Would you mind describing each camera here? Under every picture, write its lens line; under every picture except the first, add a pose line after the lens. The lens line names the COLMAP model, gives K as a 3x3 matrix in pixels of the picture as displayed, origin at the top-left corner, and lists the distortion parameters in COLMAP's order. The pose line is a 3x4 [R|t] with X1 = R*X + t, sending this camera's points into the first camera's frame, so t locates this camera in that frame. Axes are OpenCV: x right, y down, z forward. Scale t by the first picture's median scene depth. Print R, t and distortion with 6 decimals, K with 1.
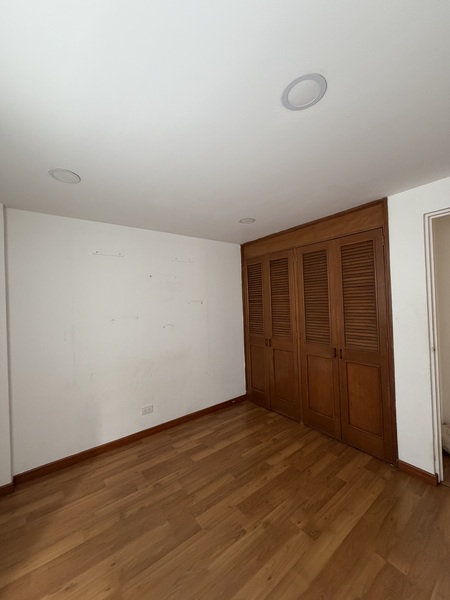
lens RADIAL K [[237.5, 0, 222.9], [0, 237.5, 298.3], [0, 0, 1]] dist [-0.003447, 0.000631]
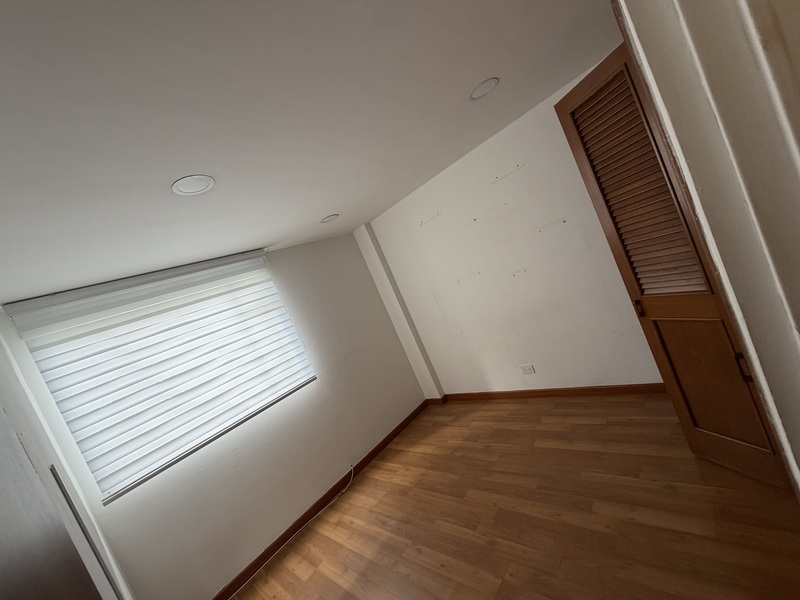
lens RADIAL K [[316.6, 0, 398.0], [0, 316.6, 301.7], [0, 0, 1]] dist [-0.003447, 0.000631]
pose [[0.165026, 0.024520, -0.985984, 0.933997], [0.405346, 0.909676, 0.090466, -0.055168], [0.899145, -0.414594, 0.140181, 0.684061]]
